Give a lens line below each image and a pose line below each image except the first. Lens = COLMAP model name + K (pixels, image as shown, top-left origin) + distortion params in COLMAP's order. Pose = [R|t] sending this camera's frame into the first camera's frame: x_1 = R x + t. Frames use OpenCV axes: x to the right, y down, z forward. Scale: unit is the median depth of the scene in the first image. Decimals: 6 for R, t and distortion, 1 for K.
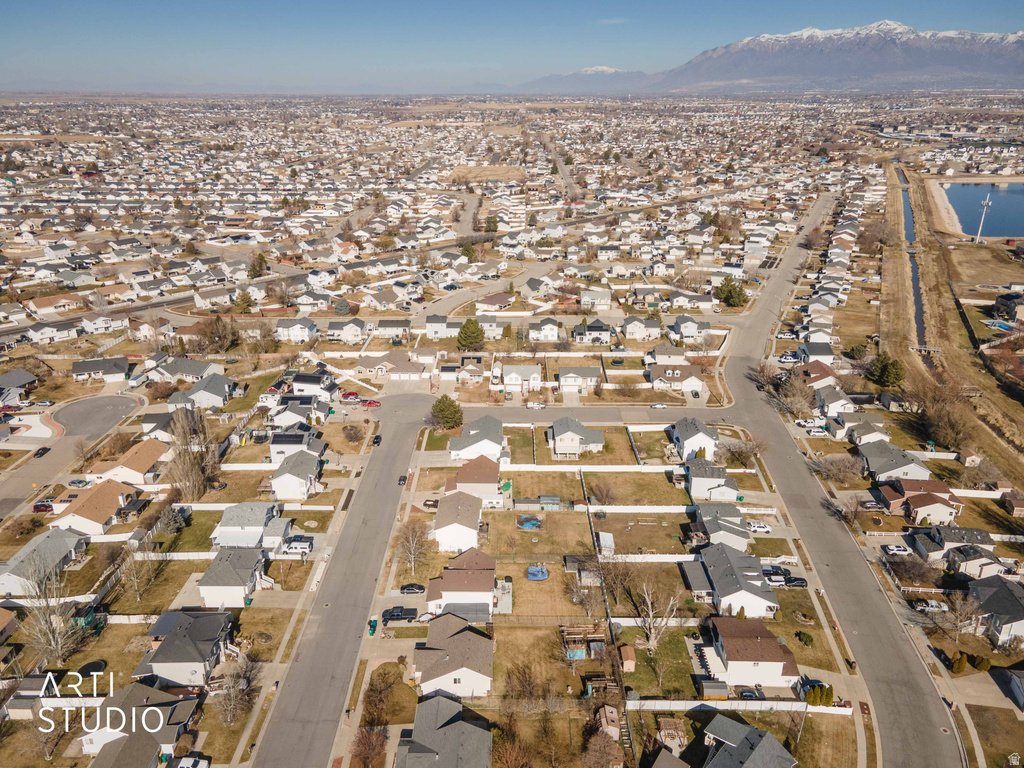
lens RADIAL K [[745.2, 0, 502.6], [0, 745.2, 380.7], [0, 0, 1]] dist [0.048945, -0.001298]
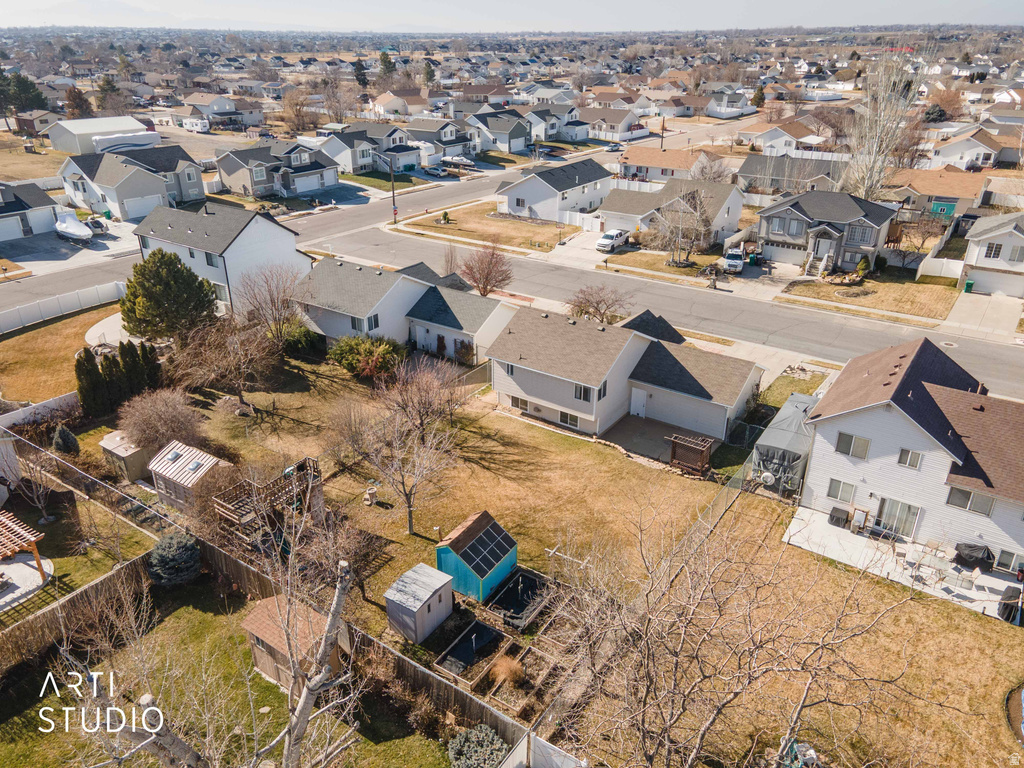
lens RADIAL K [[745.2, 0, 502.6], [0, 745.2, 380.7], [0, 0, 1]] dist [0.048945, -0.001298]
pose [[-0.567662, 0.355970, -0.742324, 0.140547], [-0.293845, 0.754686, 0.586604, 0.076140], [0.769035, 0.551121, -0.323807, 0.546289]]
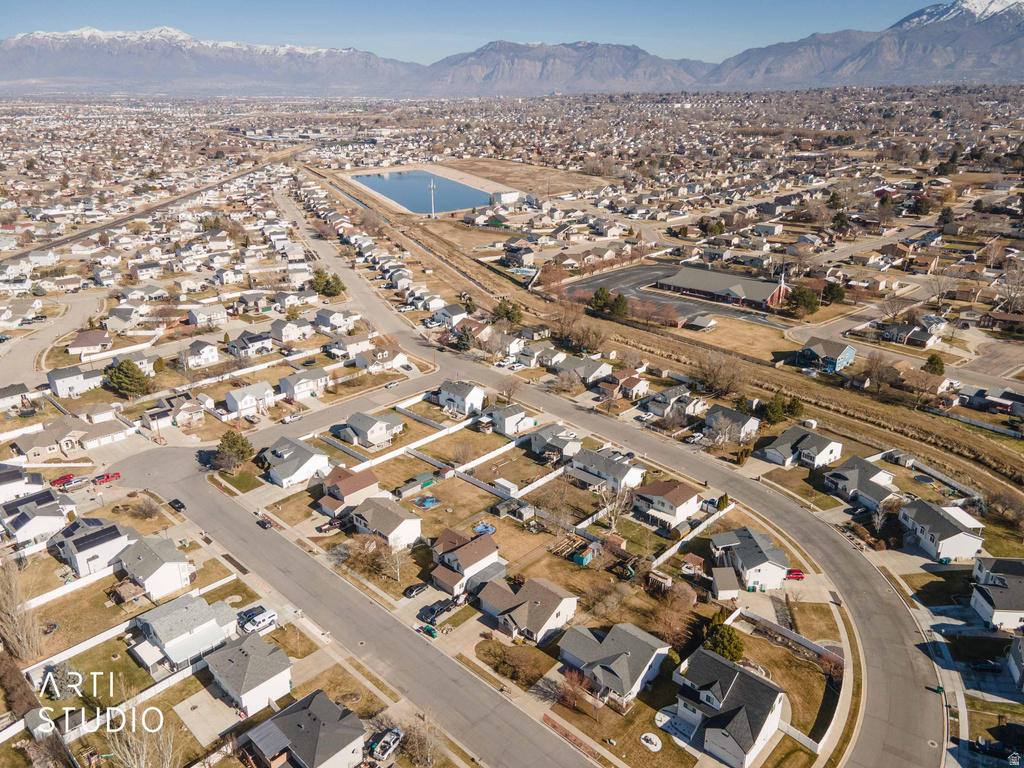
lens RADIAL K [[745.2, 0, 502.6], [0, 745.2, 380.7], [0, 0, 1]] dist [0.048945, -0.001298]
pose [[0.687831, -0.264765, 0.675861, -0.378533], [0.267813, 0.957979, 0.102727, -0.037084], [-0.674659, 0.110345, 0.729835, 0.090572]]
